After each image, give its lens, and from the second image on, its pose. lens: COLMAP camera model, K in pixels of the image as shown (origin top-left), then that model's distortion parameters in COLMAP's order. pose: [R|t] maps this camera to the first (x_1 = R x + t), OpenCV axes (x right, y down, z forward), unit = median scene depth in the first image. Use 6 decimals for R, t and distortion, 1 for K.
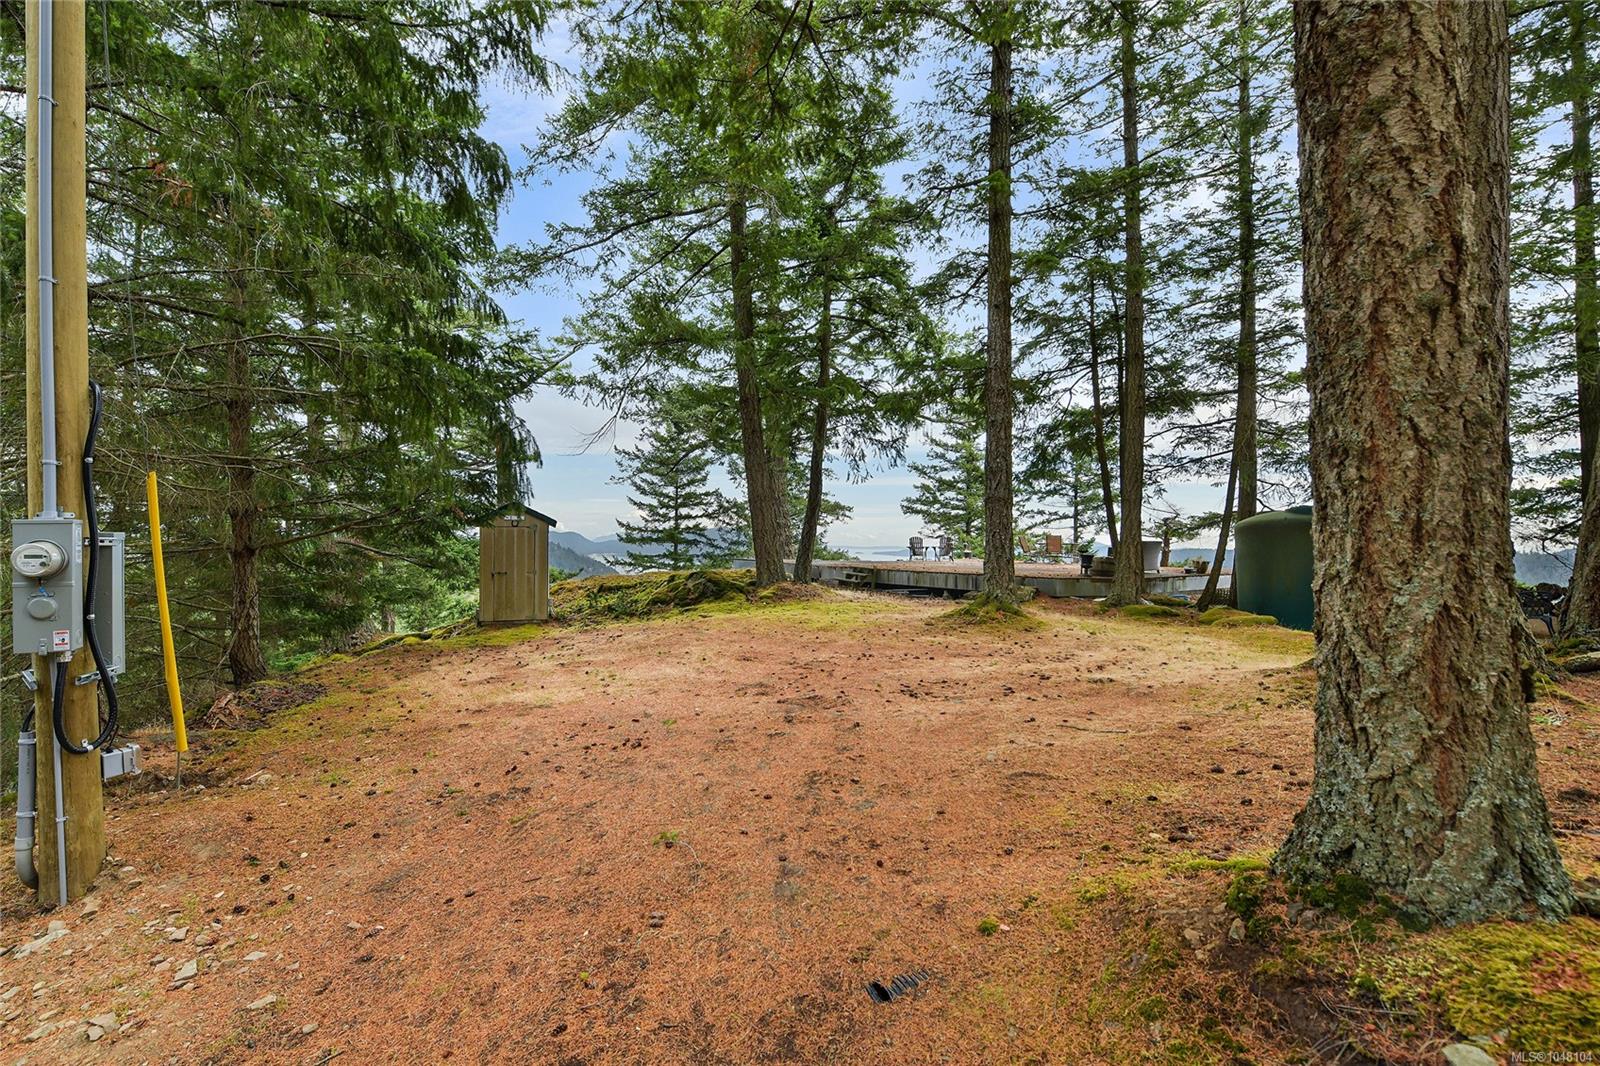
lens RADIAL K [[659.2, 0, 750.4], [0, 659.2, 533.5], [0, 0, 1]] dist [-0.017868, -0.000081]
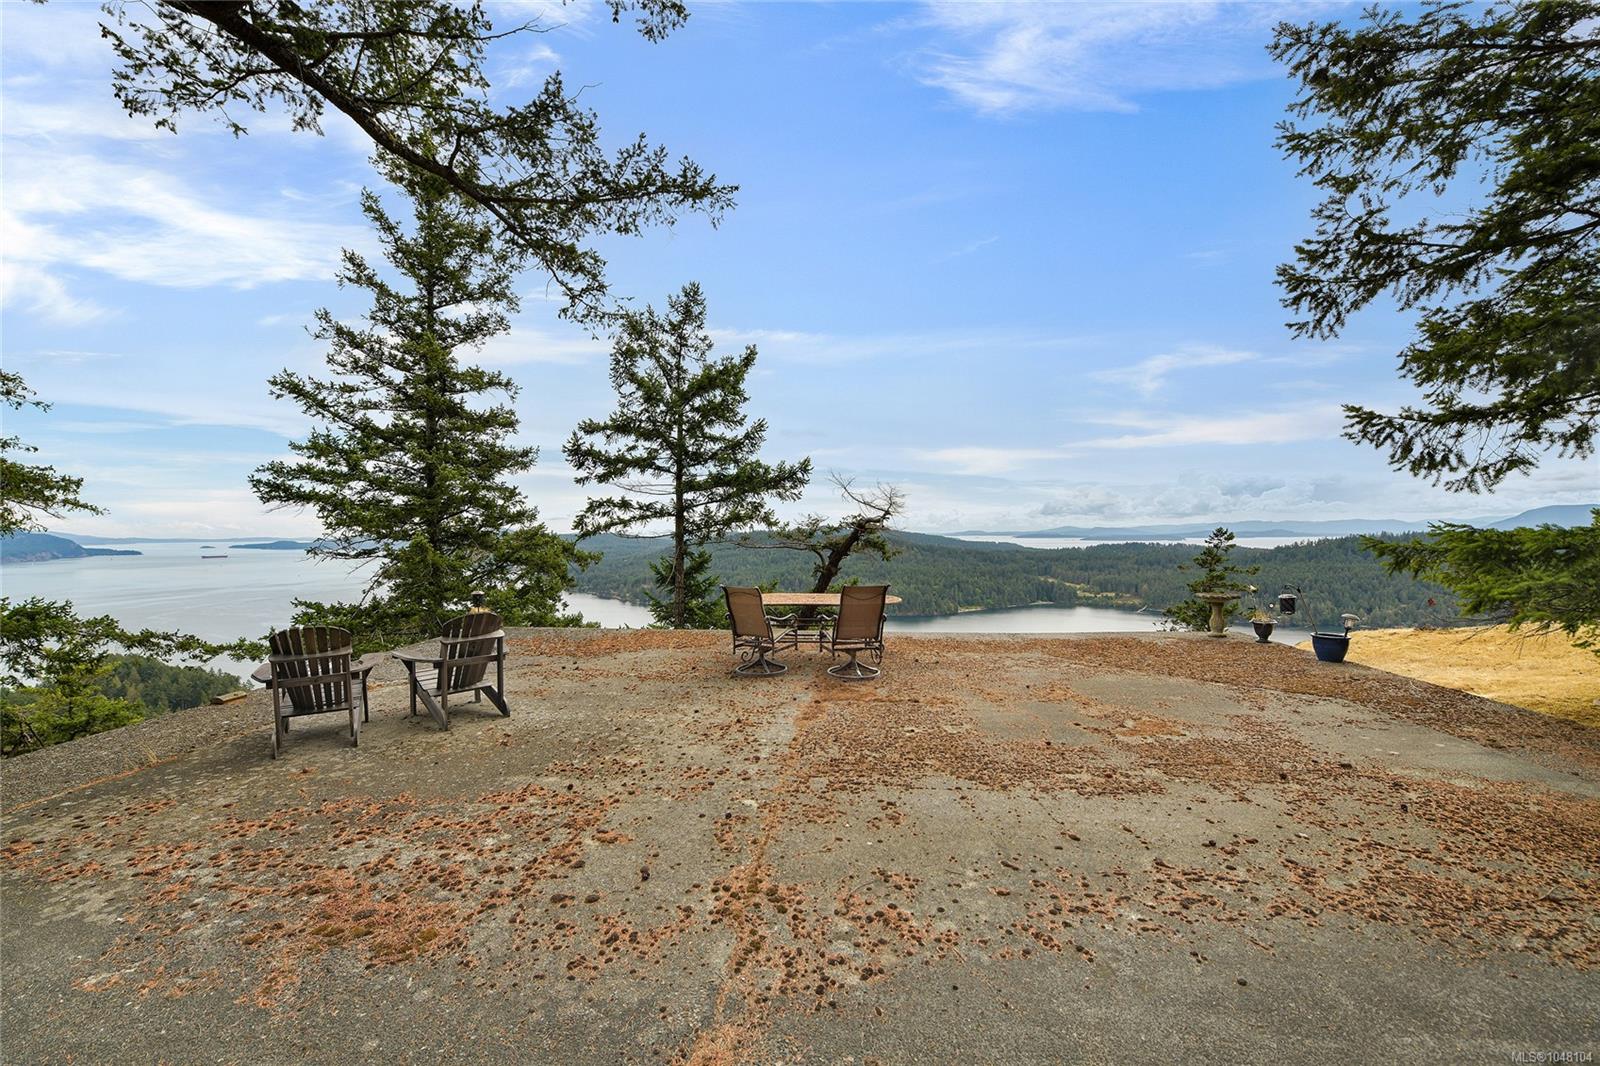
lens RADIAL K [[639.1, 0, 813.3], [0, 639.1, 537.0], [0, 0, 1]] dist [-0.015564, -0.000035]
pose [[0.597510, -0.029906, 0.801304, 0.151727], [0.007969, 0.999476, 0.031360, -0.021639], [-0.801822, -0.012352, 0.597436, 0.608875]]
